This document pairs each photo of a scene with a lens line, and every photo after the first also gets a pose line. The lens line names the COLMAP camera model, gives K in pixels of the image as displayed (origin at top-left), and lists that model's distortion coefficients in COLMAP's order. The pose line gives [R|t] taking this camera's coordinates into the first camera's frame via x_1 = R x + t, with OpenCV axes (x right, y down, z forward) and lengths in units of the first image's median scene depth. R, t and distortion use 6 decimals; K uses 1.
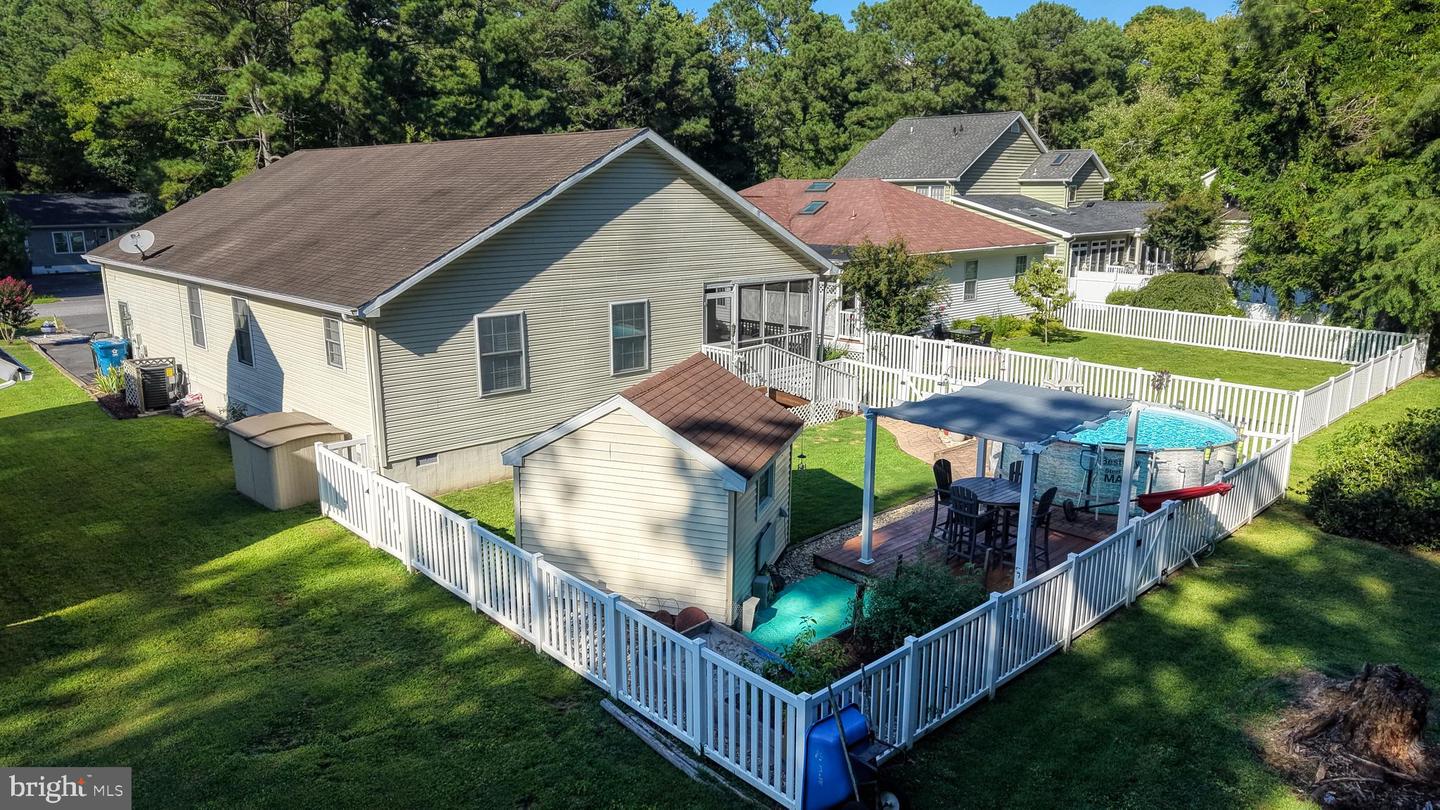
lens RADIAL K [[949.6, 0, 722.8], [0, 949.6, 409.0], [0, 0, 1]] dist [0.013486, -0.004699]
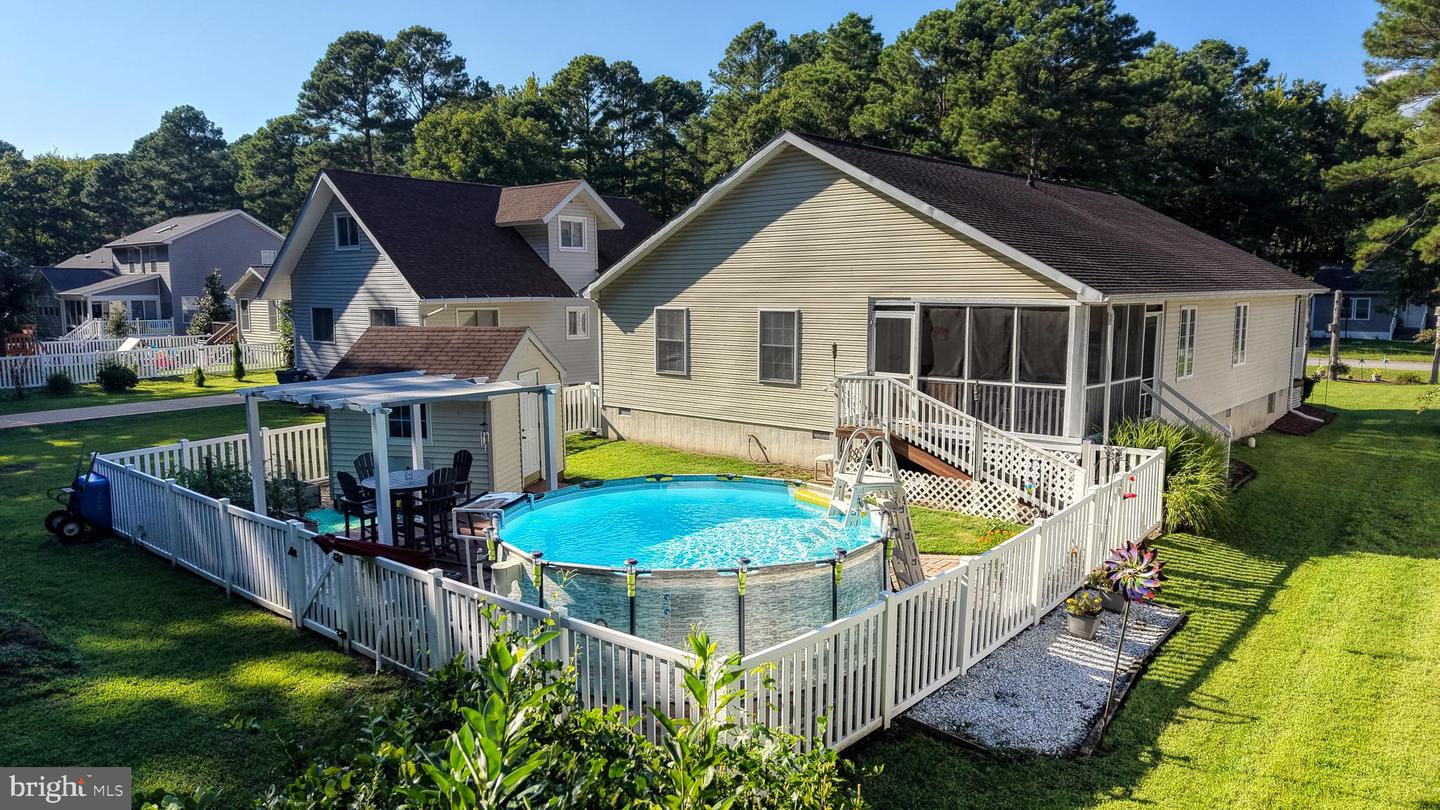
lens RADIAL K [[949.6, 0, 721.1], [0, 949.6, 408.9], [0, 0, 1]] dist [0.013486, -0.004699]
pose [[0.061742, 0.123824, -0.990381, 0.913438], [-0.215341, 0.970557, 0.107921, -0.111212], [0.974585, 0.206607, 0.086589, 0.914834]]
